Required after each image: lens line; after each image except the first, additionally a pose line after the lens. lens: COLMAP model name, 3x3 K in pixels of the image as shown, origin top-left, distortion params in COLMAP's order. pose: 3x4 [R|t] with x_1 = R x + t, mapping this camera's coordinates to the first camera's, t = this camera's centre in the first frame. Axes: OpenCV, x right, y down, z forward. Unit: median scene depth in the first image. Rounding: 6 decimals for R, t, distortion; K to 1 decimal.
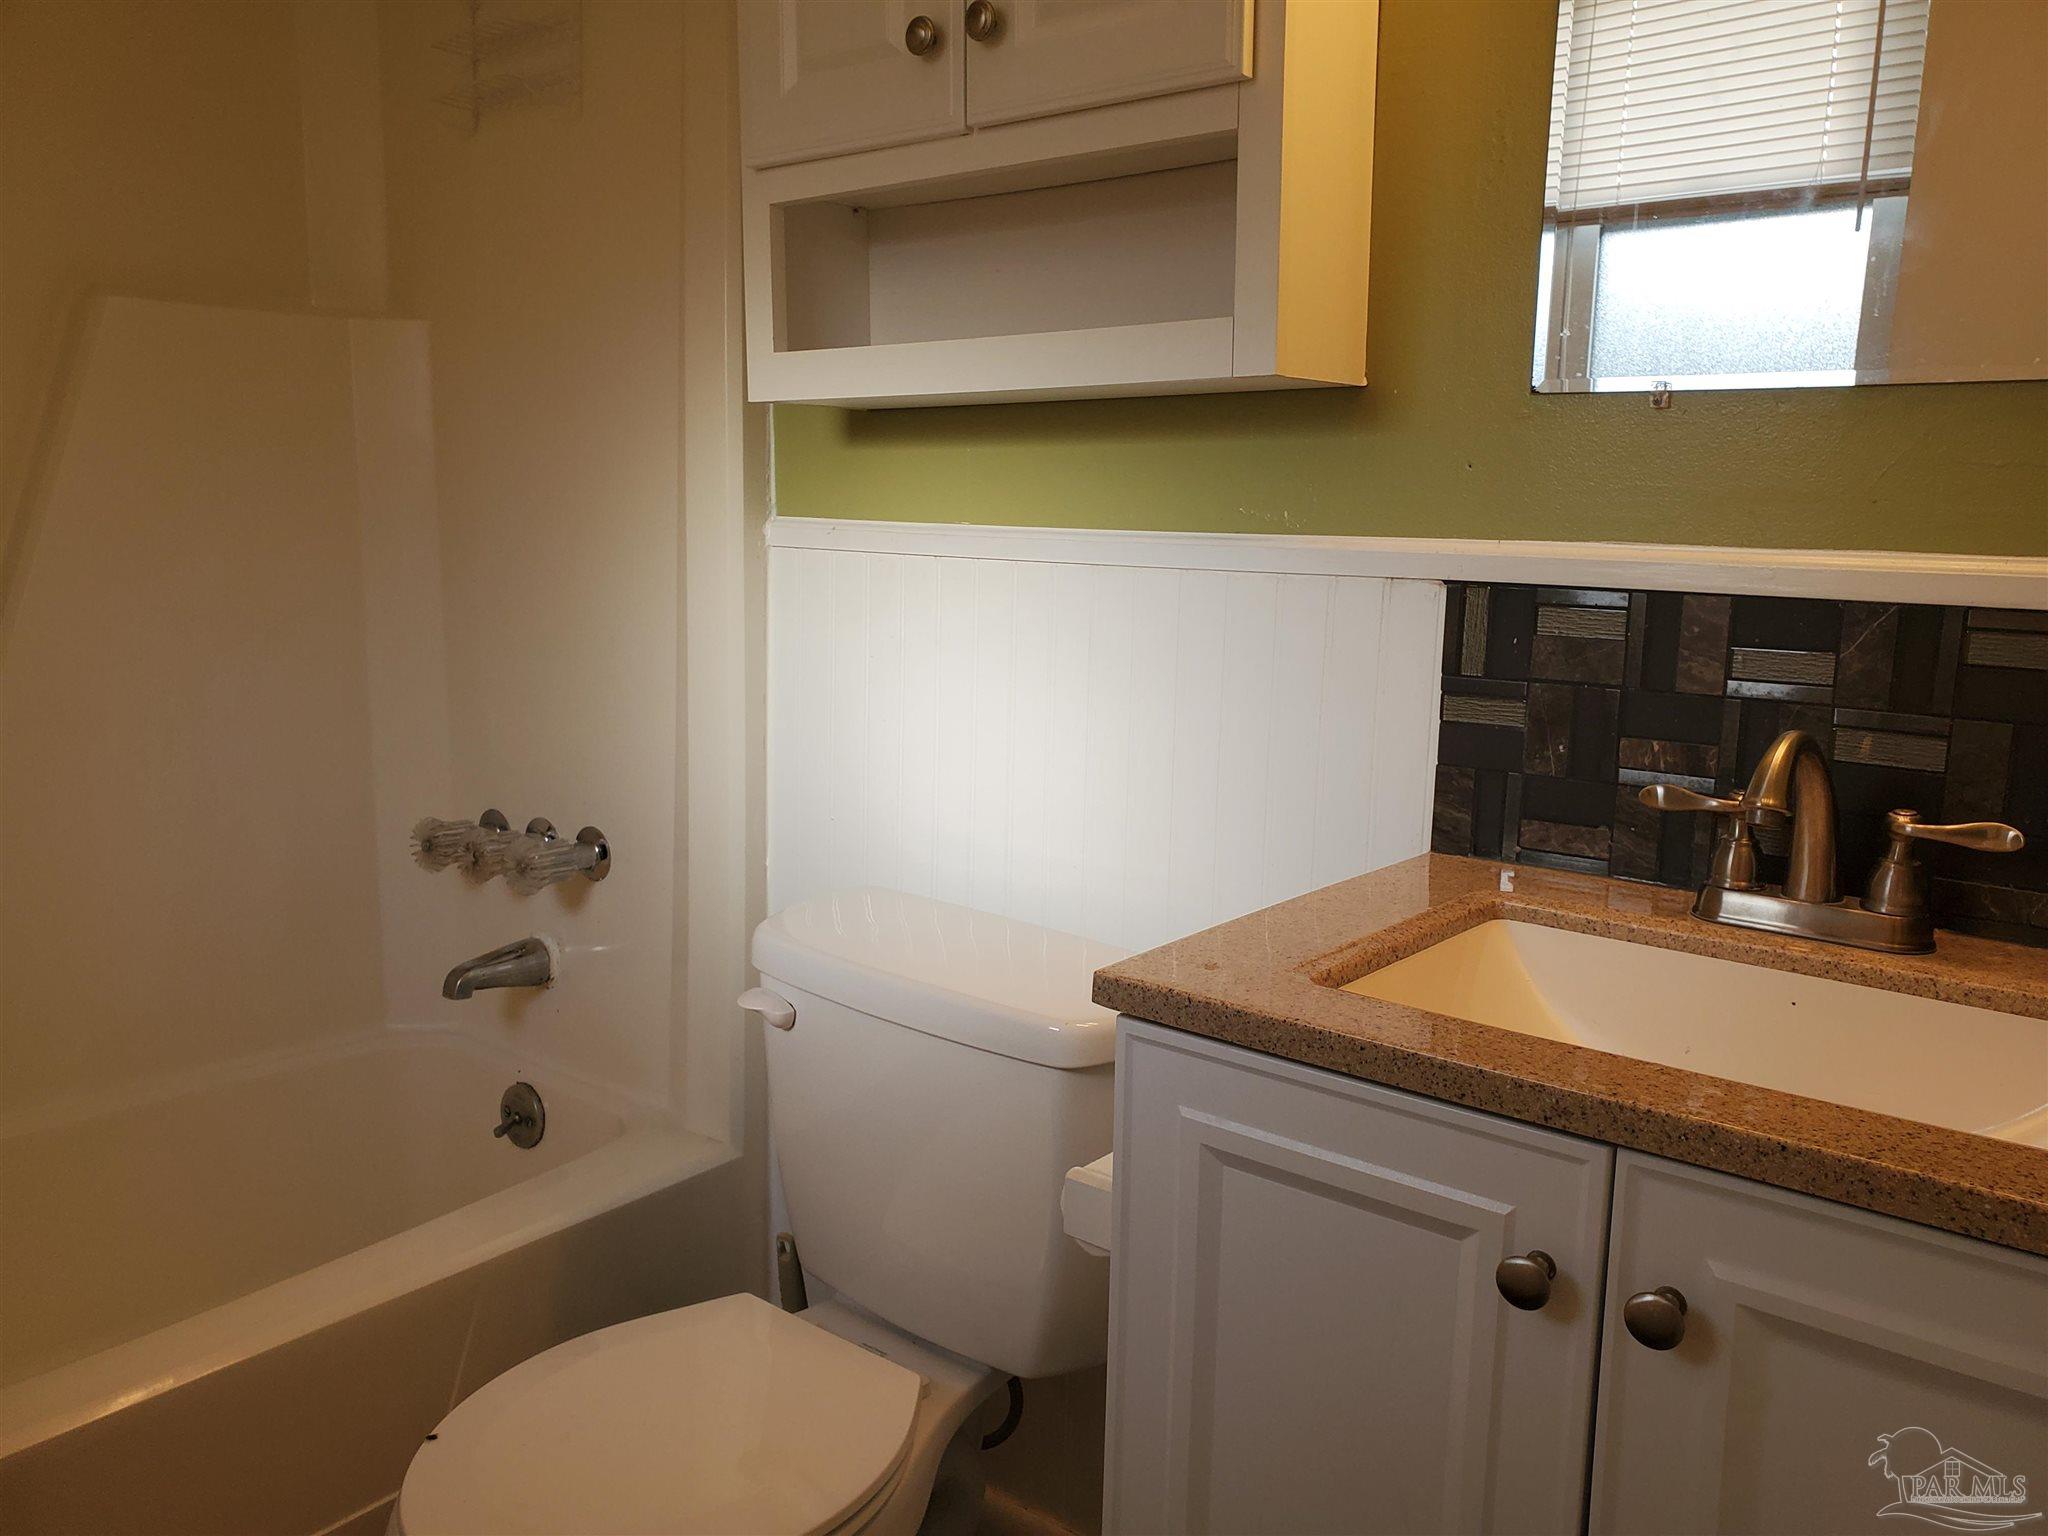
lens RADIAL K [[1598.3, 0, 1010.1], [0, 1598.3, 769.9], [0, 0, 1]] dist [0.012275, 0.003664]
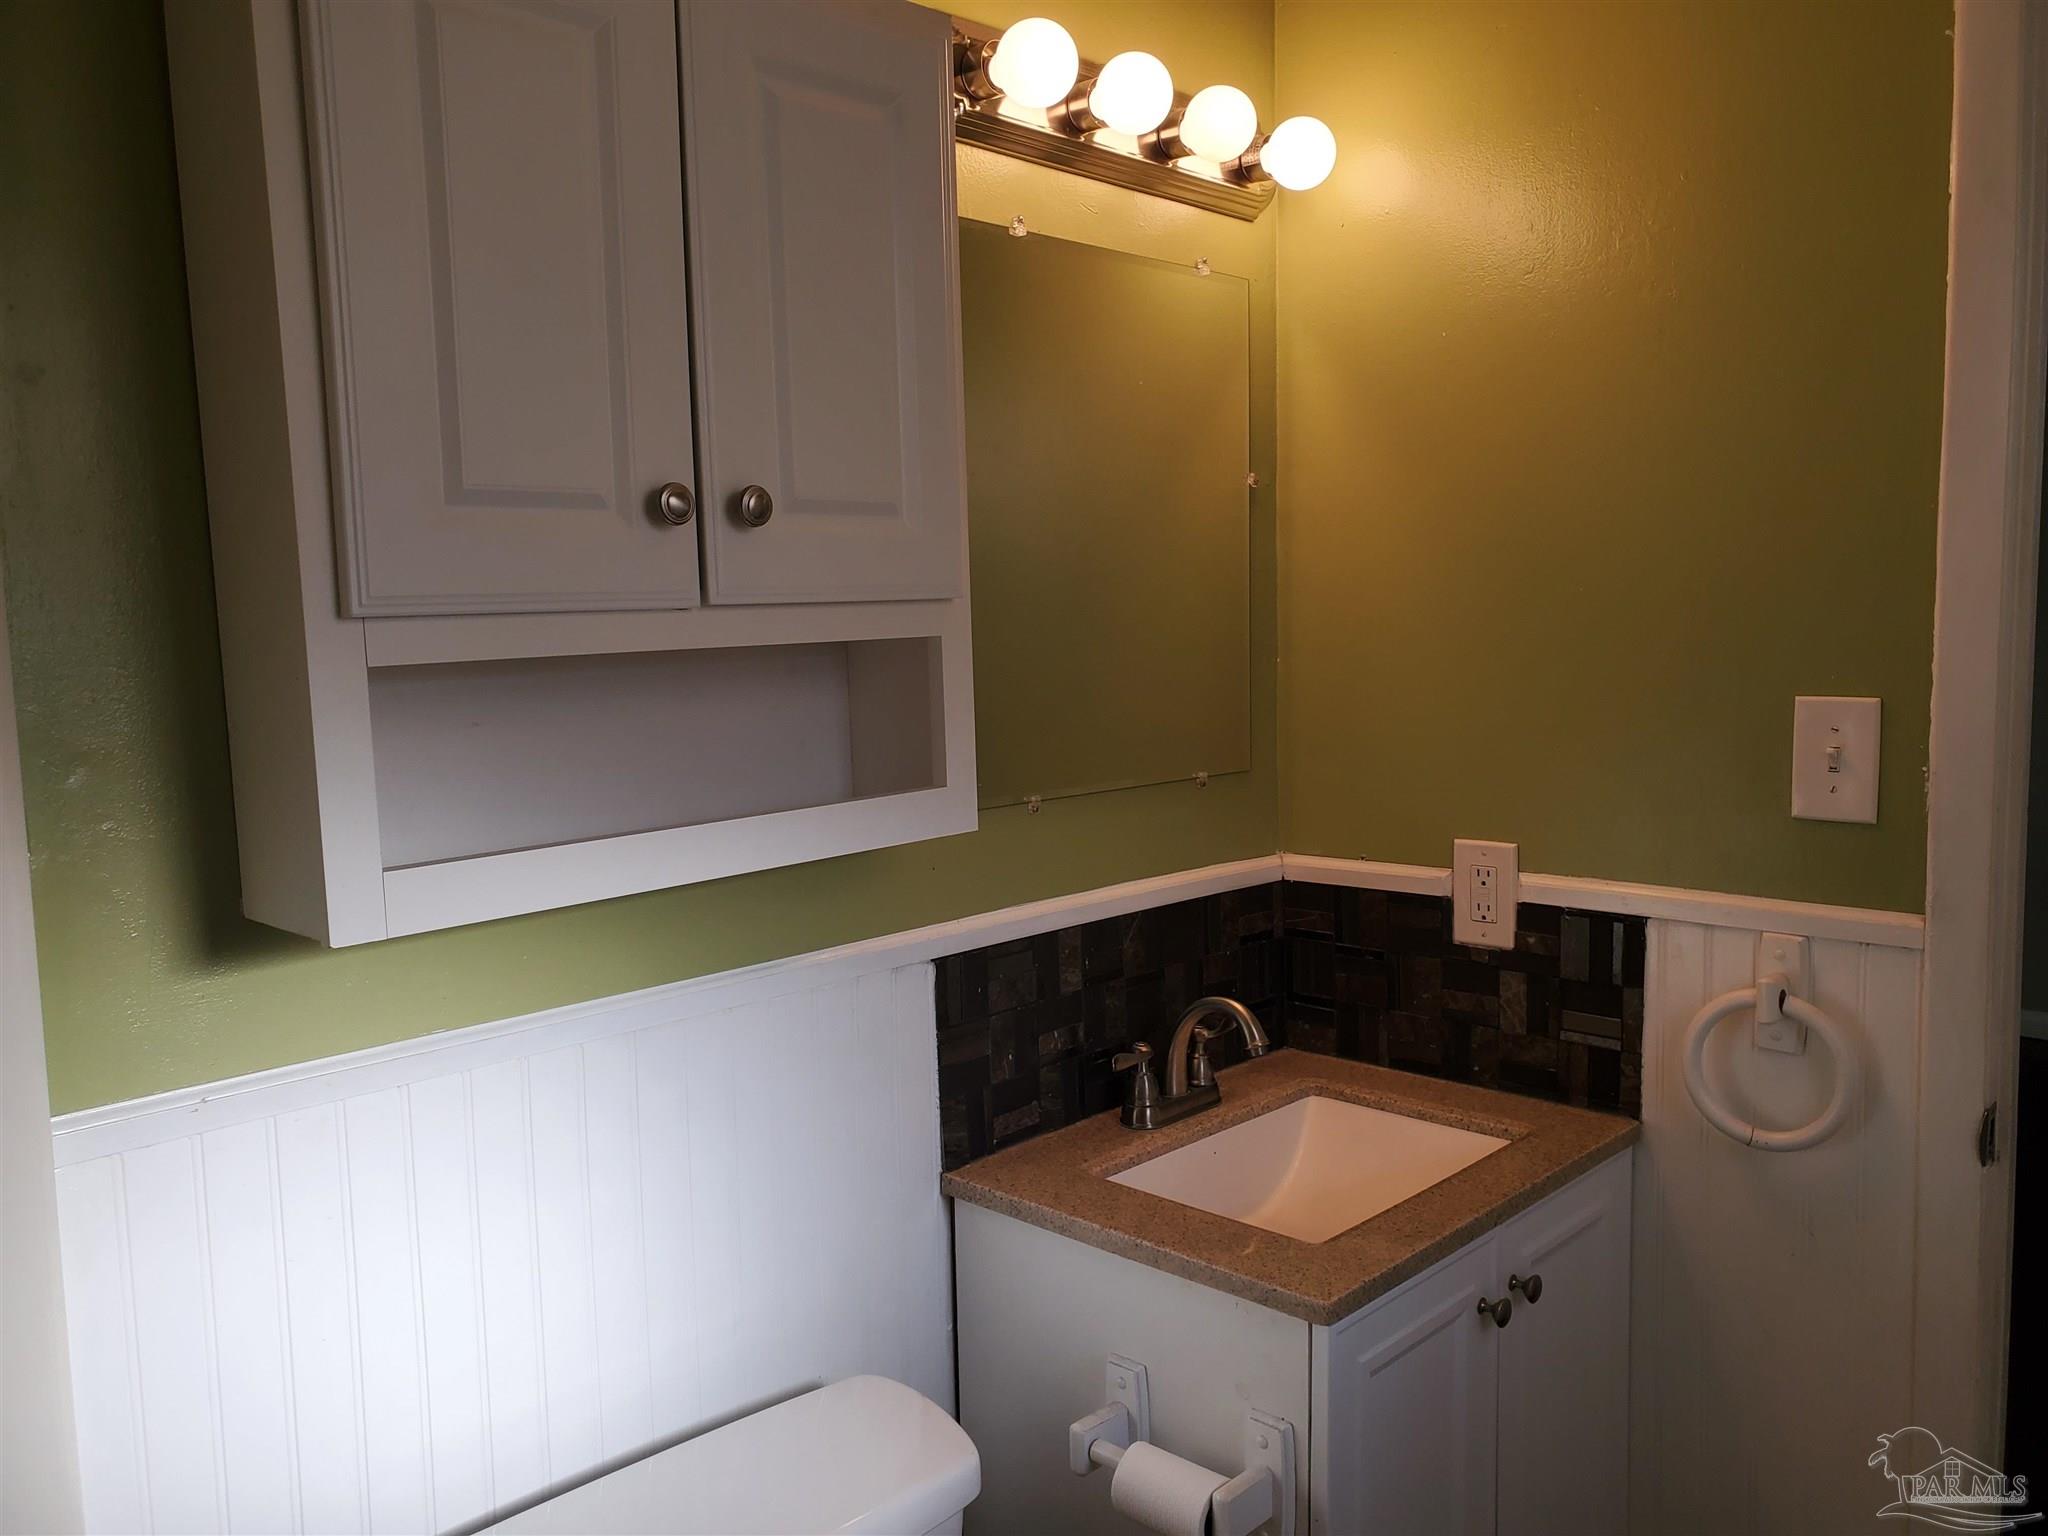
lens RADIAL K [[1598.3, 0, 1010.1], [0, 1598.3, 769.9], [0, 0, 1]] dist [0.012275, 0.003664]
pose [[0.080931, -0.113849, 0.990196, -0.961820], [0.206390, 0.973837, 0.095099, -0.374112], [-0.975117, 0.196670, 0.102311, 0.787395]]
